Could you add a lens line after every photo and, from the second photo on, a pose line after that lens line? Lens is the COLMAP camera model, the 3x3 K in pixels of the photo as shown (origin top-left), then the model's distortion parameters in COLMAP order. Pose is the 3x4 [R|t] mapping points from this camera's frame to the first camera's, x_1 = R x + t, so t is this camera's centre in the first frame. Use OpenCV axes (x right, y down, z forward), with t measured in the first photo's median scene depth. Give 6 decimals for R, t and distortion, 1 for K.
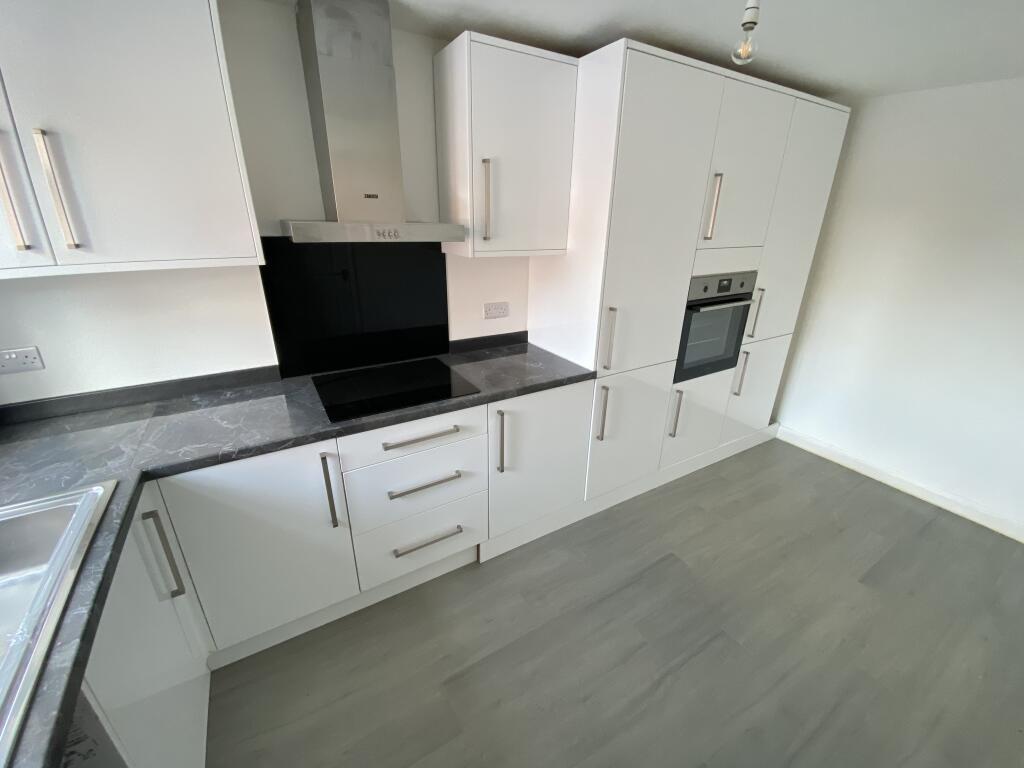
lens RADIAL K [[421.4, 0, 512.0], [0, 421.4, 384.0], [0, 0, 1]] dist [0.037119, -0.030063]
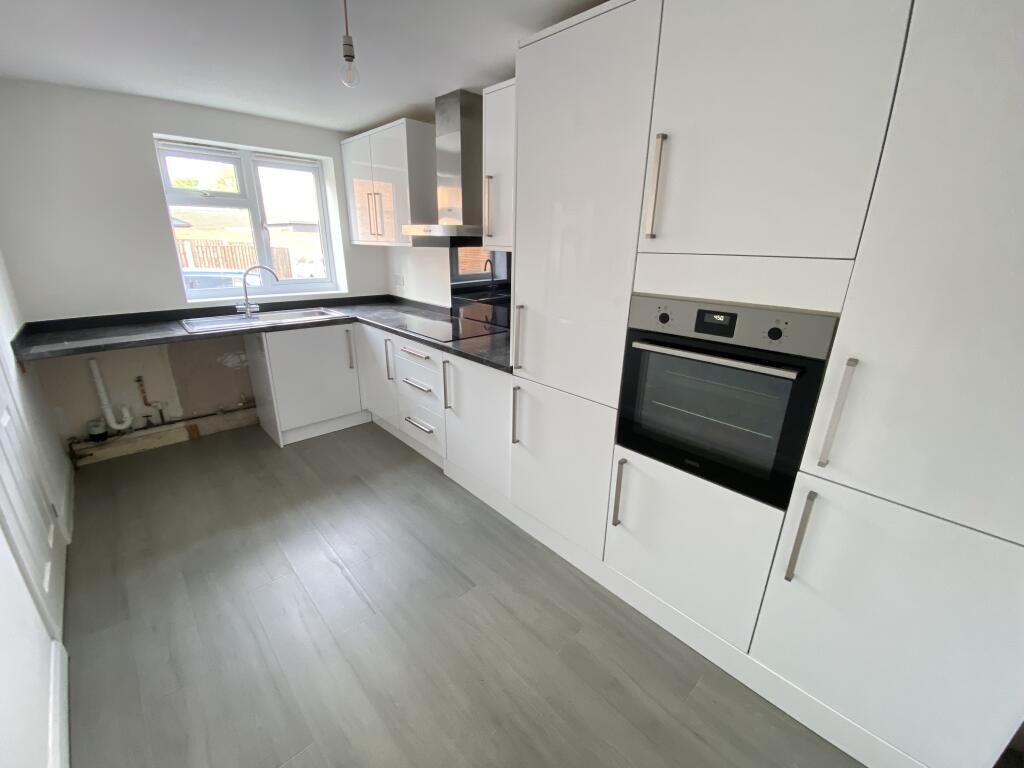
lens RADIAL K [[421.4, 0, 512.0], [0, 421.4, 384.0], [0, 0, 1]] dist [0.037119, -0.030063]
pose [[0.201892, 0.301157, -0.931957, 0.996262], [-0.378252, 0.901699, 0.209438, -0.176783], [0.903418, 0.310231, 0.295959, 0.625513]]
